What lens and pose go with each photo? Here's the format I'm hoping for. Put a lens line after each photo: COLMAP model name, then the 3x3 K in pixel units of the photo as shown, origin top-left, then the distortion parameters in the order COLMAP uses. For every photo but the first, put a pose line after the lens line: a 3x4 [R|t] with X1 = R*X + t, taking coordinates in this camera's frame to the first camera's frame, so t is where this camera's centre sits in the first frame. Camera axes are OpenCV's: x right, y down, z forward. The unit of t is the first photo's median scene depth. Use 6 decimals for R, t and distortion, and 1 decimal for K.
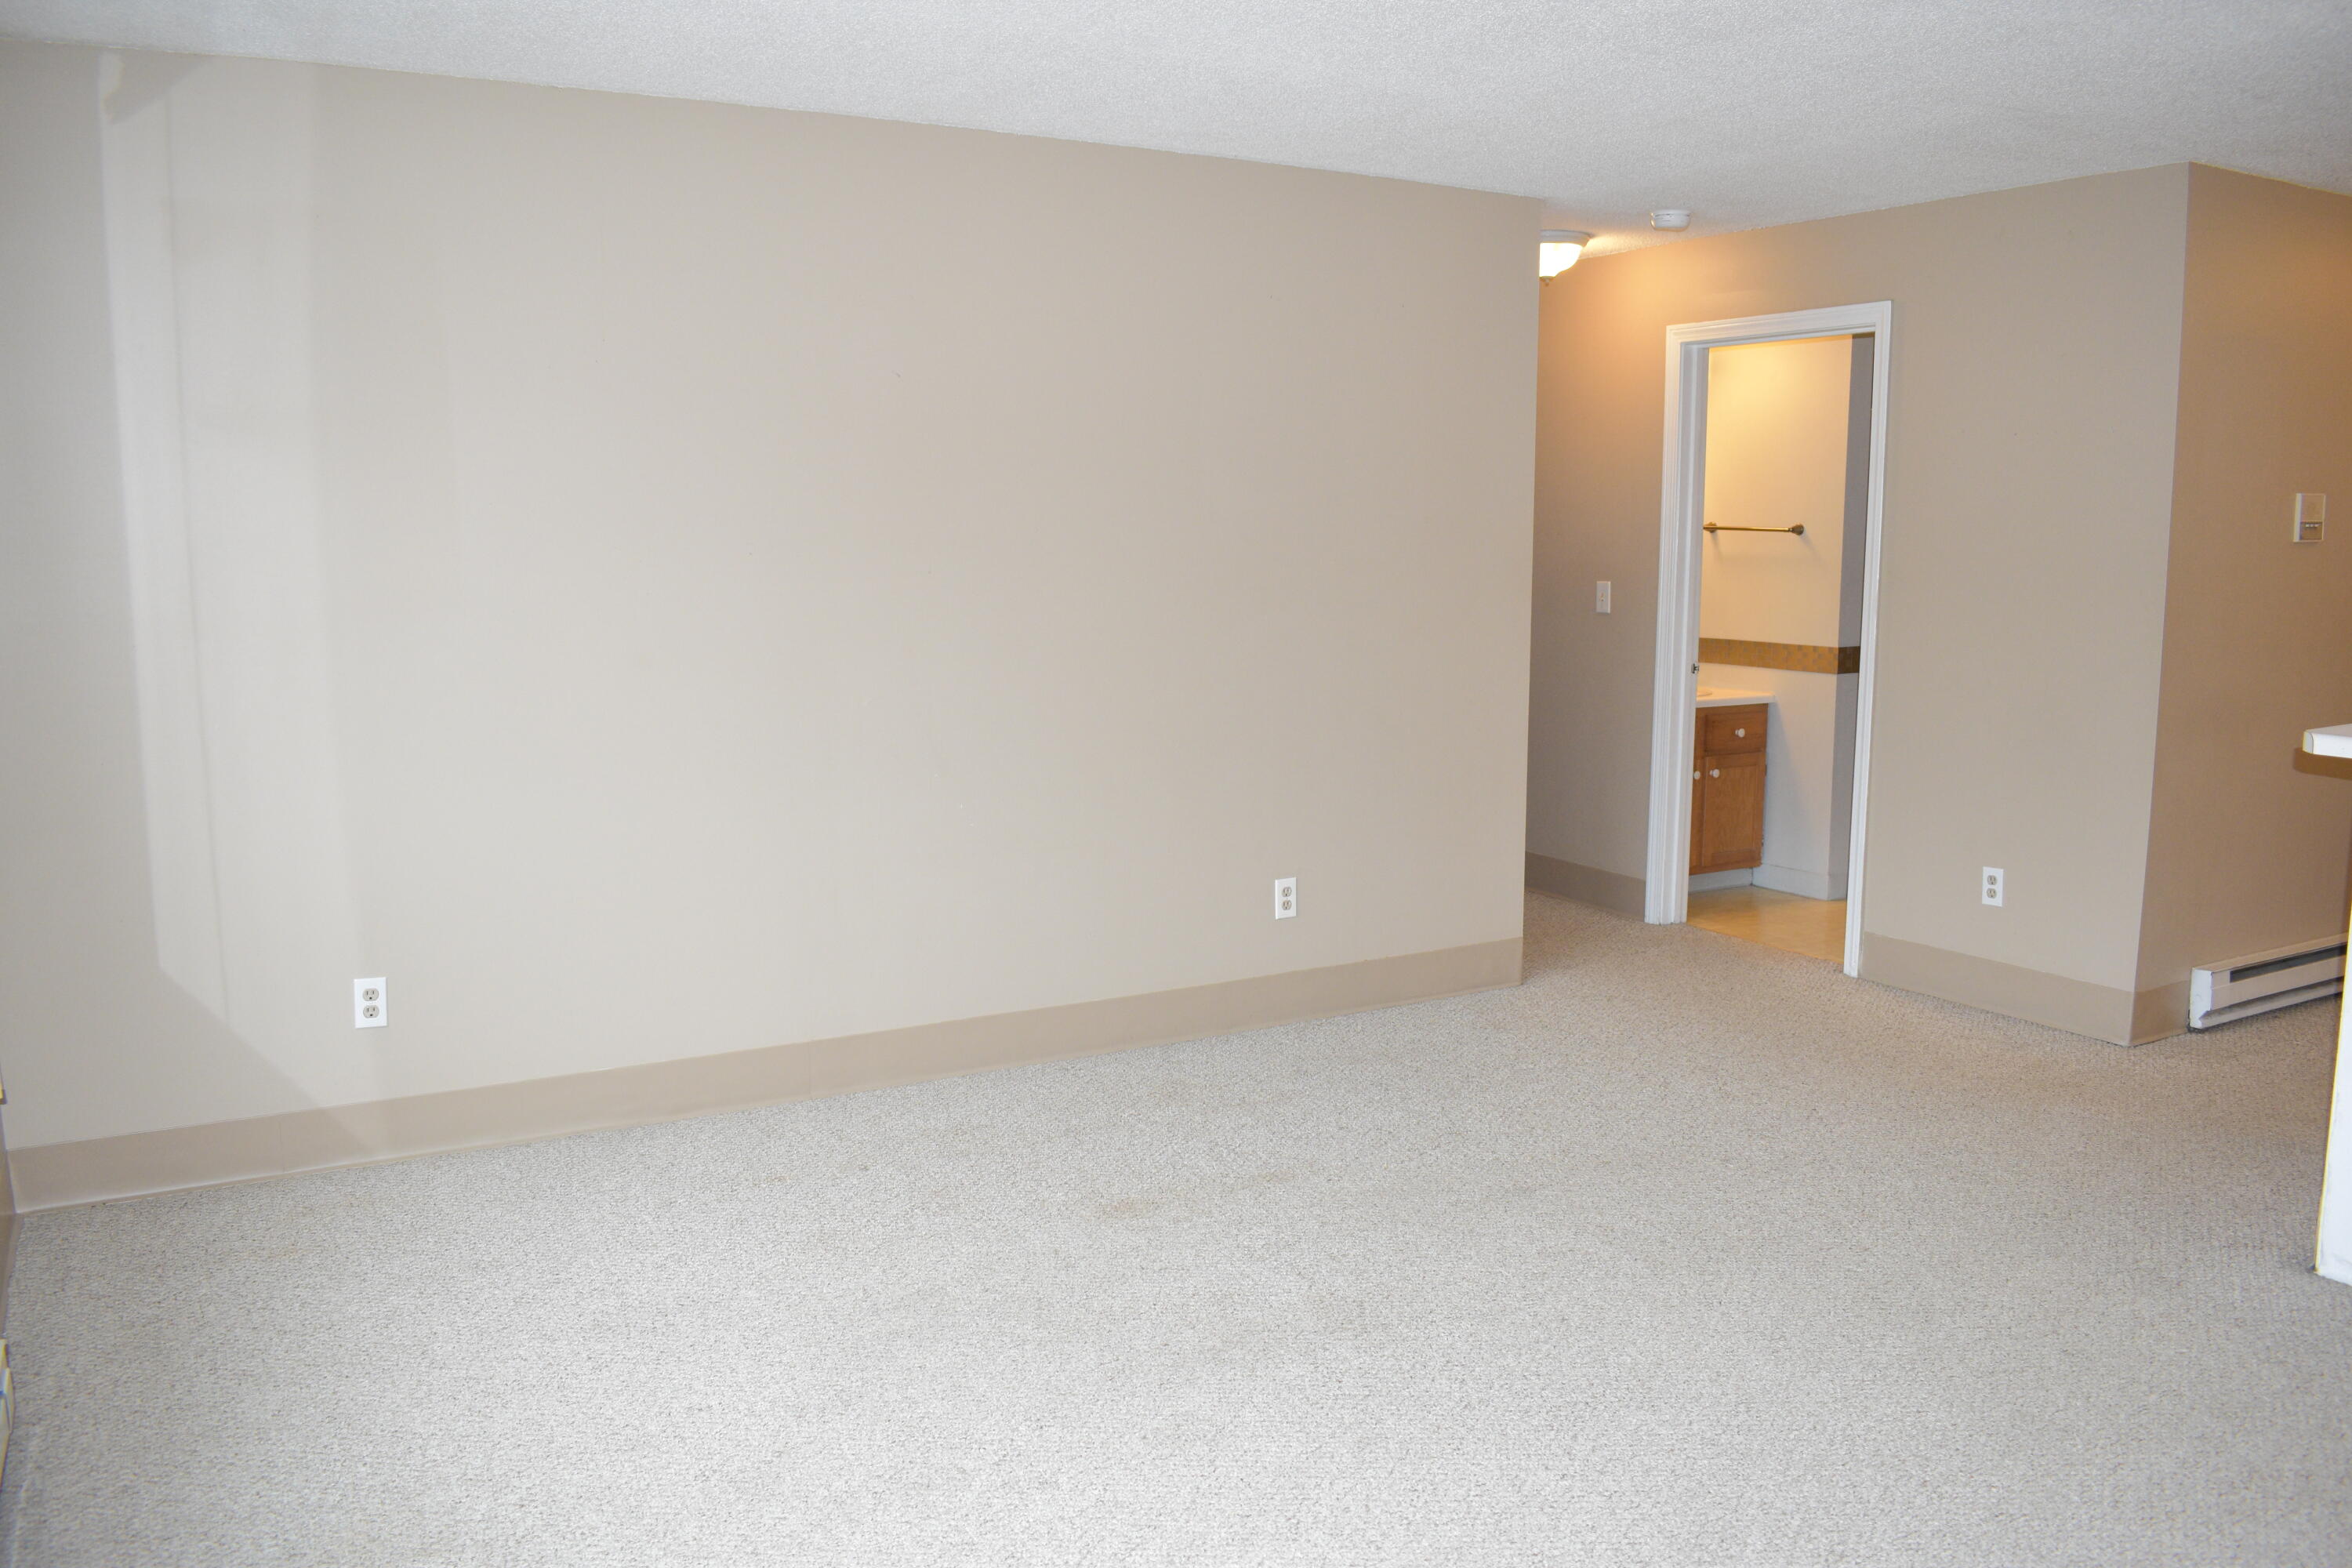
lens RADIAL K [[1835.6, 0, 1176.0], [0, 1835.6, 784.0], [0, 0, 1]] dist [-0.099719, 0.019972]
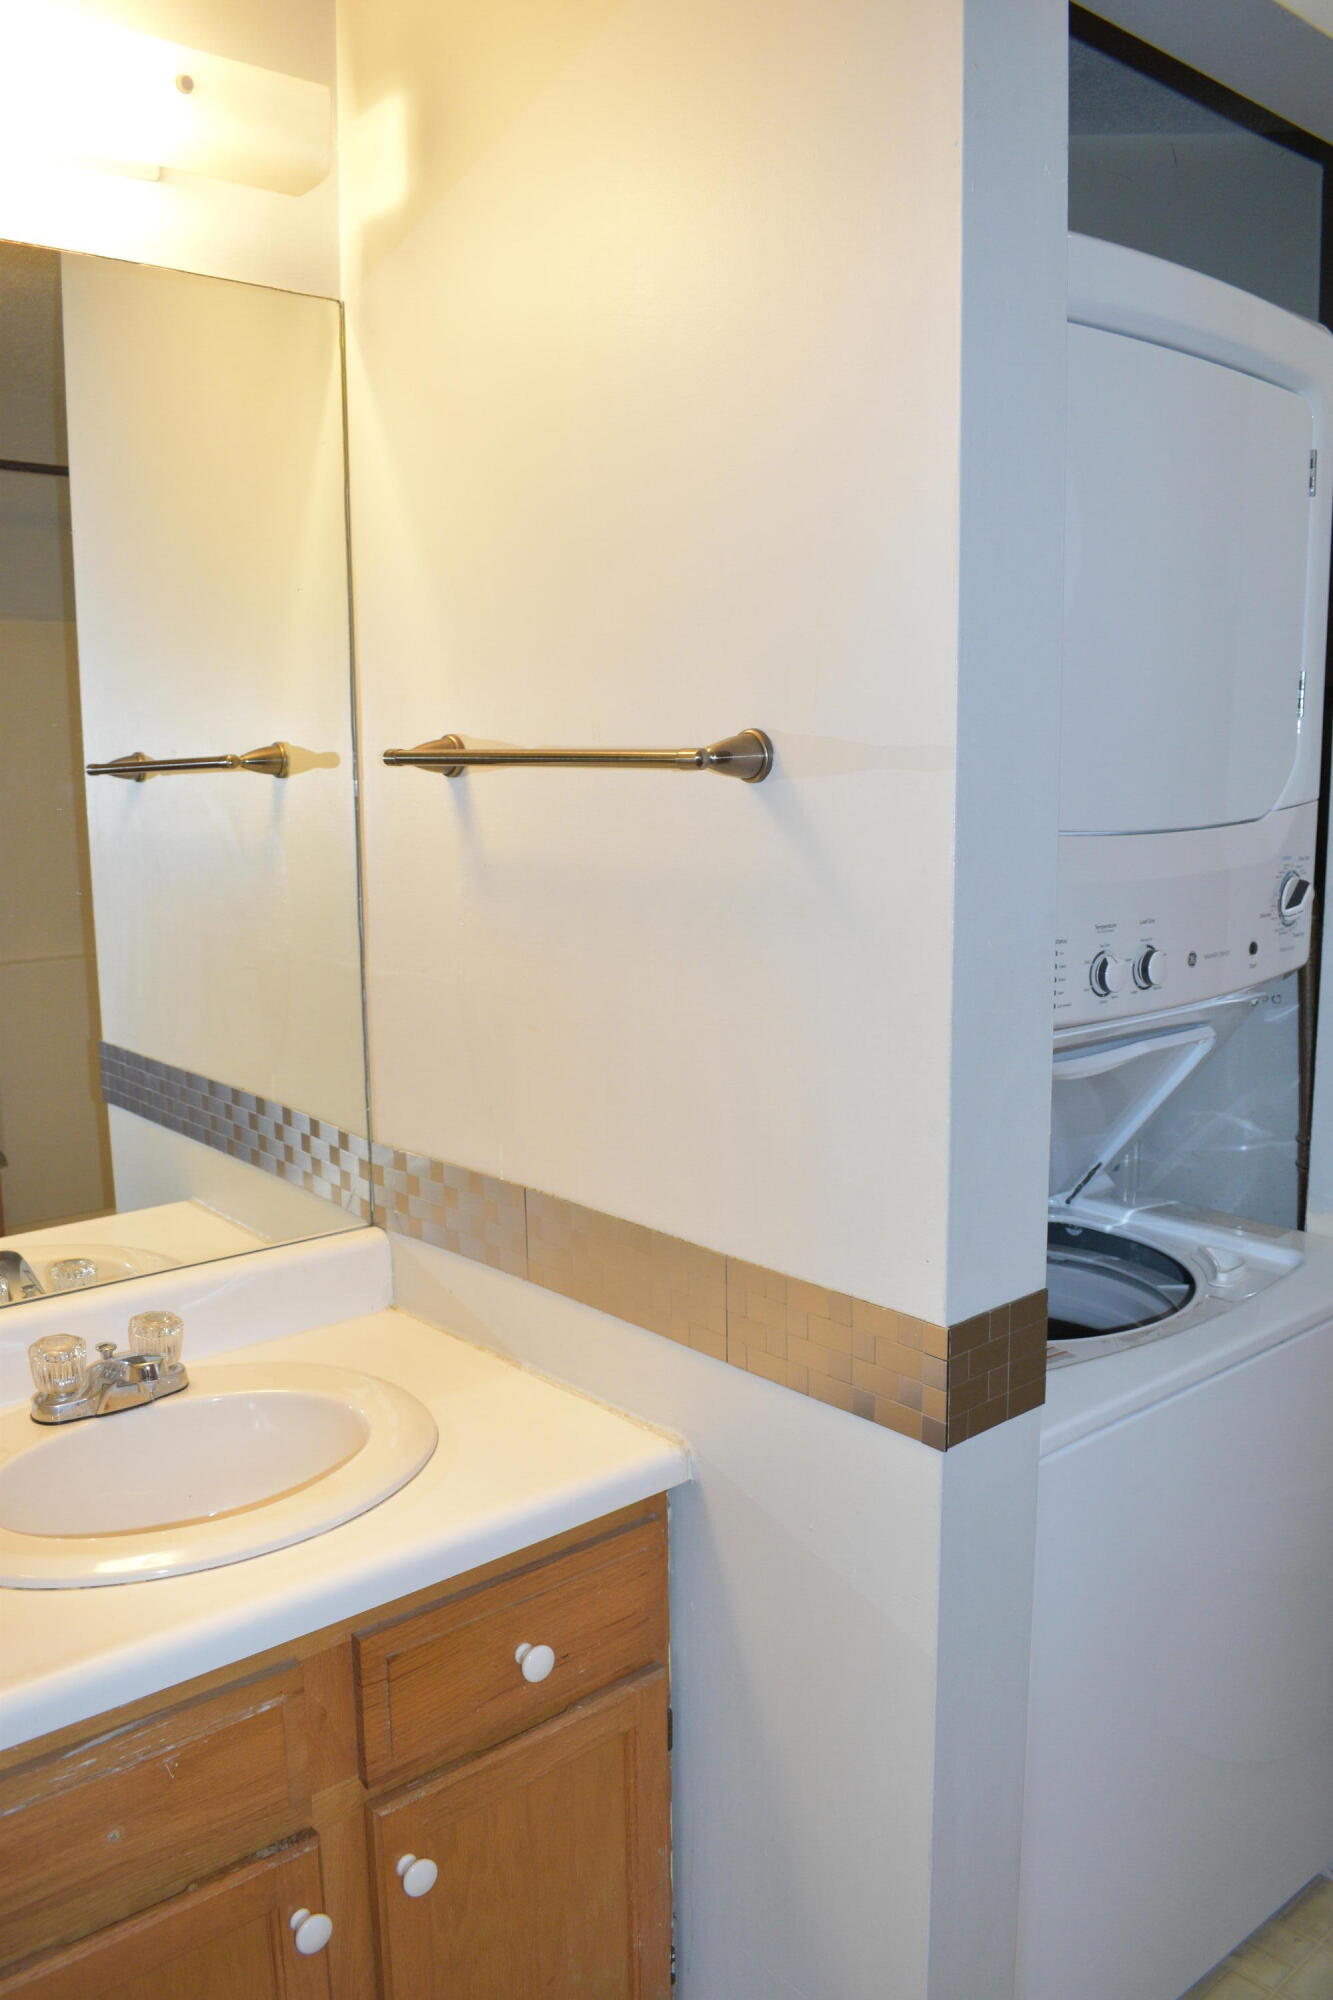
lens RADIAL K [[1560.9, 0, 666.5], [0, 1560.9, 1000.0], [0, 0, 1]] dist [-0.099719, 0.019972]
pose [[0.982300, -0.038922, 0.183224, 0.294001], [0.036780, 0.999210, 0.015077, -0.112755], [-0.183666, -0.008071, 0.982956, 0.806932]]
